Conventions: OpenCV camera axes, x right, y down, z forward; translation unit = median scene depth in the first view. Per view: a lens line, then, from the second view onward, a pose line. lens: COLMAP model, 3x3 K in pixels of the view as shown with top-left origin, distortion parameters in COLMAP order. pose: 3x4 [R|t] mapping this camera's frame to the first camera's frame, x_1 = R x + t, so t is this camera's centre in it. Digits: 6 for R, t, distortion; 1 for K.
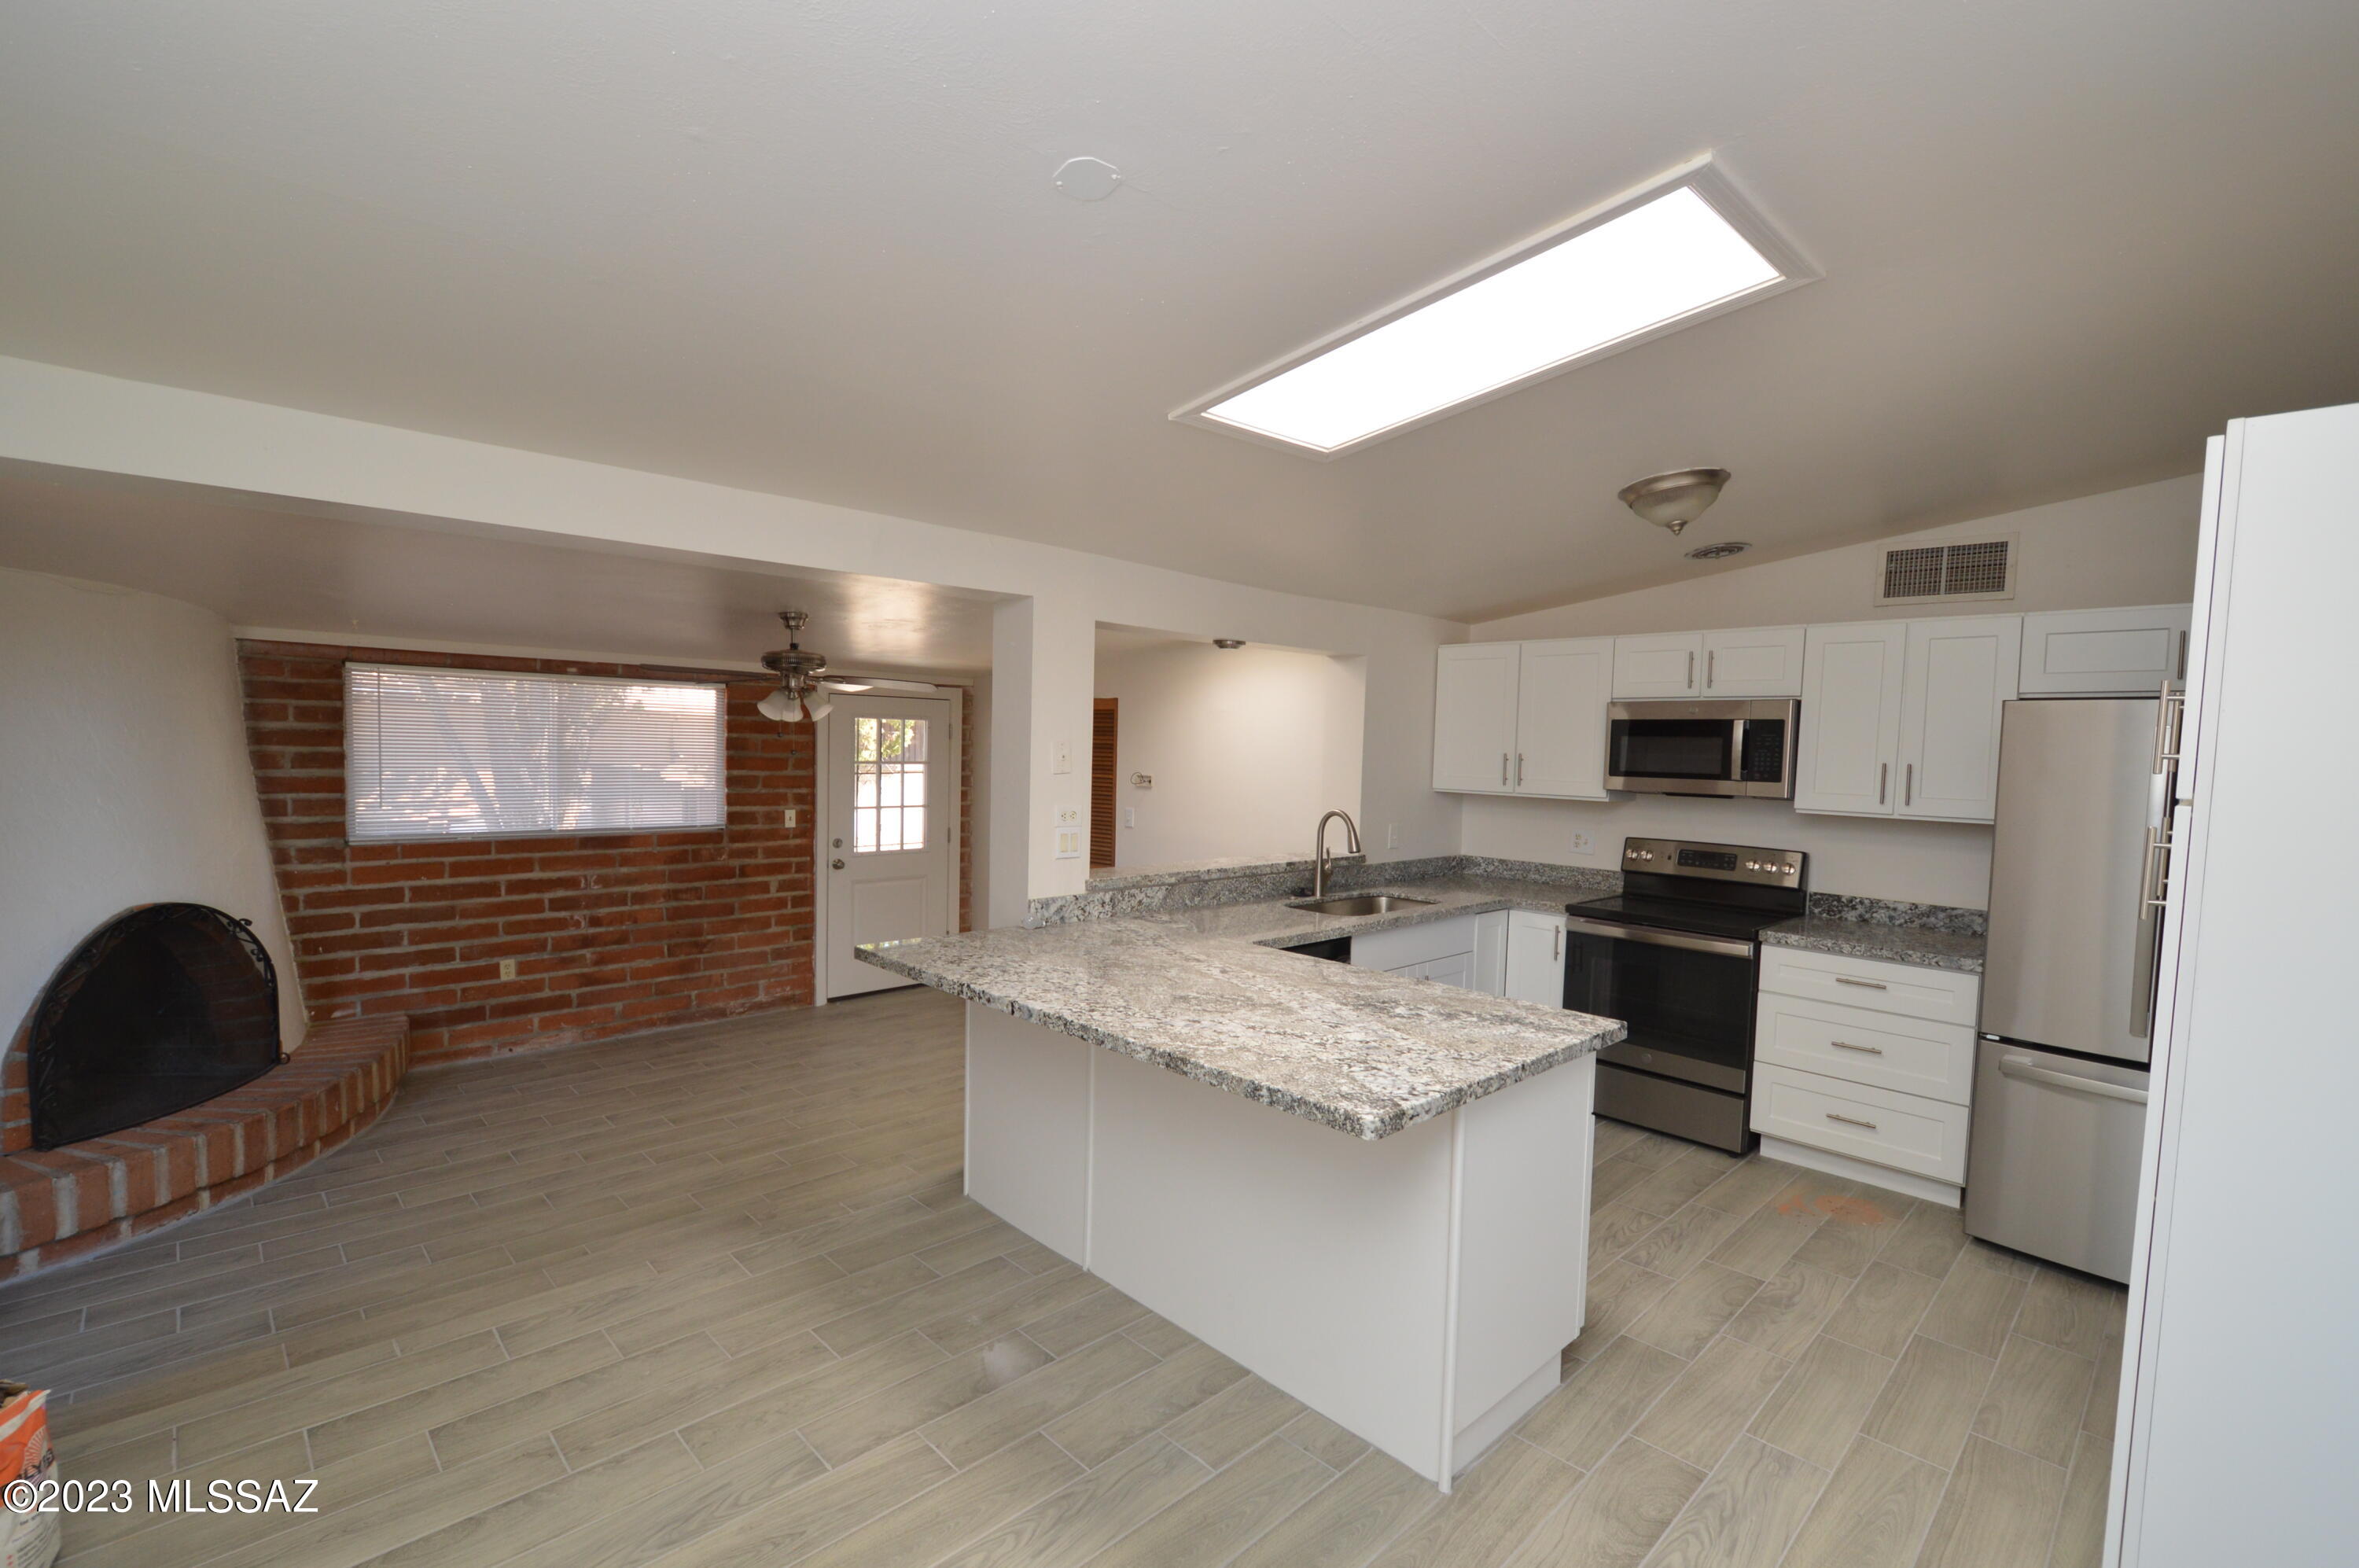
lens RADIAL K [[1048.5, 0, 1165.1], [0, 1048.5, 795.5], [0, 0, 1]] dist [0.000435, -0.000451]
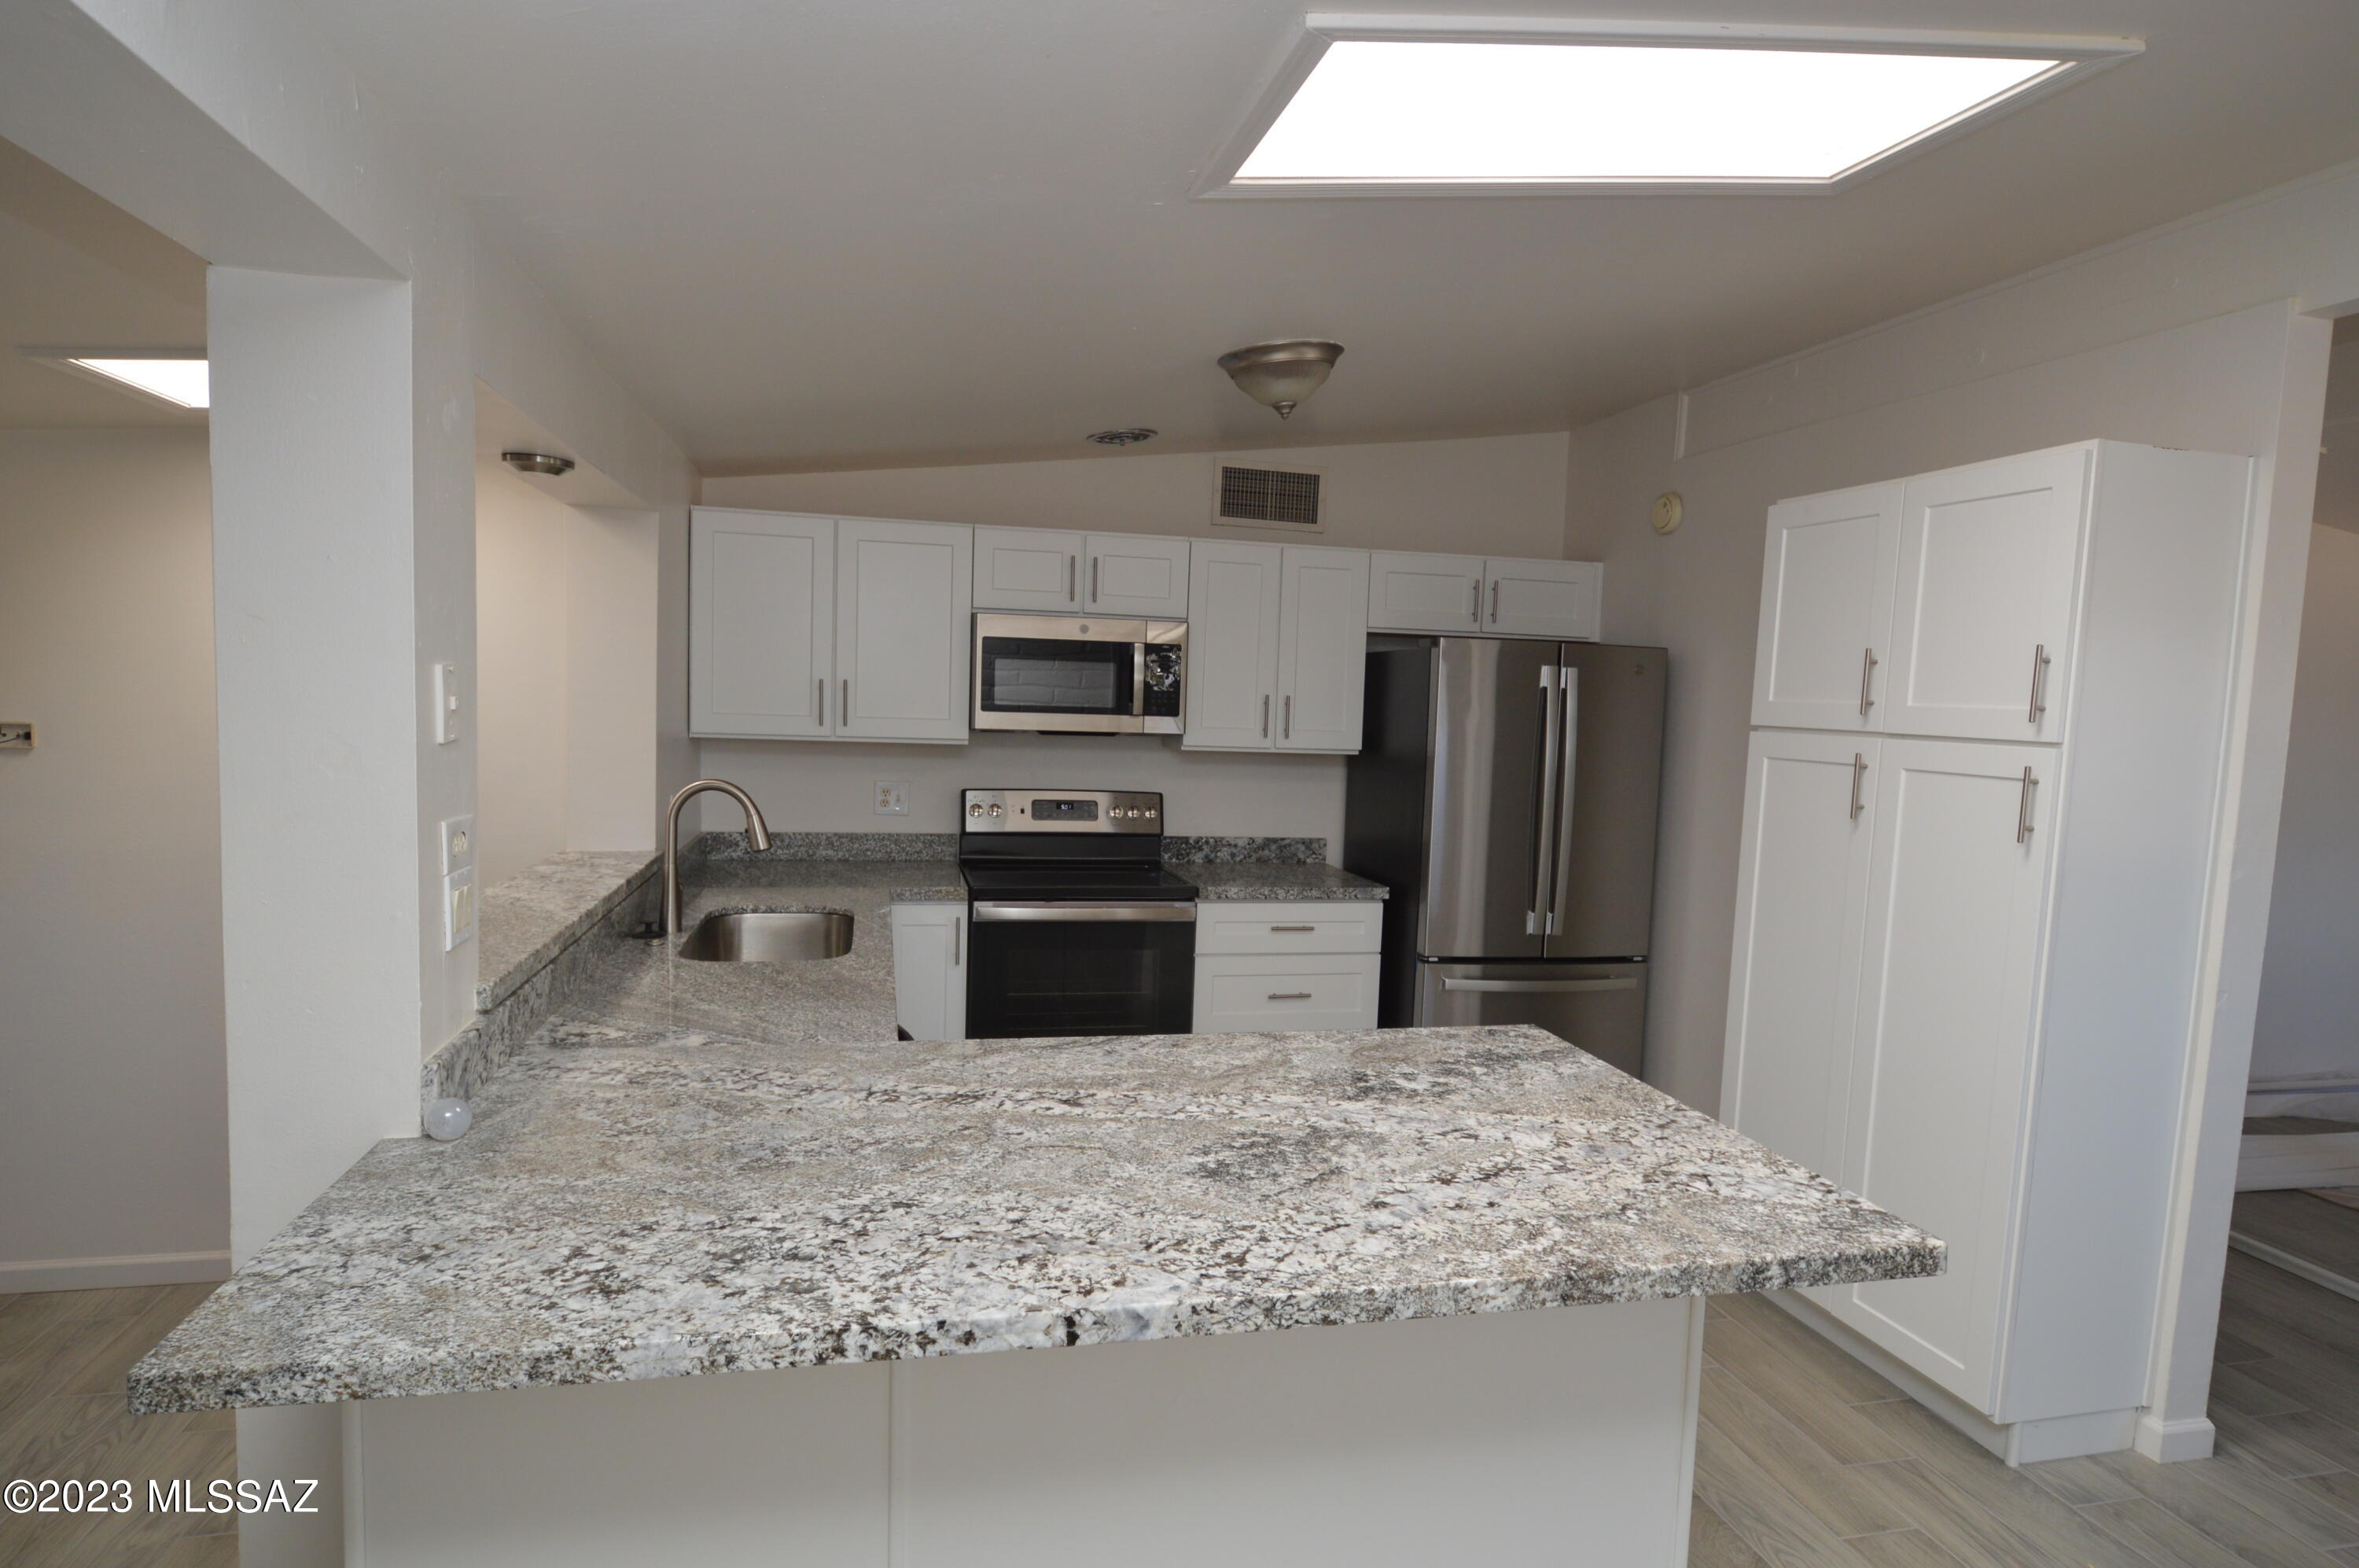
lens RADIAL K [[1292.8, 0, 1170.2], [0, 1292.8, 791.2], [0, 0, 1]] dist [-0.002541, -0.000766]
pose [[0.507878, -0.073461, 0.858291, -0.446374], [0.020645, 0.997109, 0.073126, -0.037607], [-0.861182, -0.019420, 0.507926, 0.577939]]
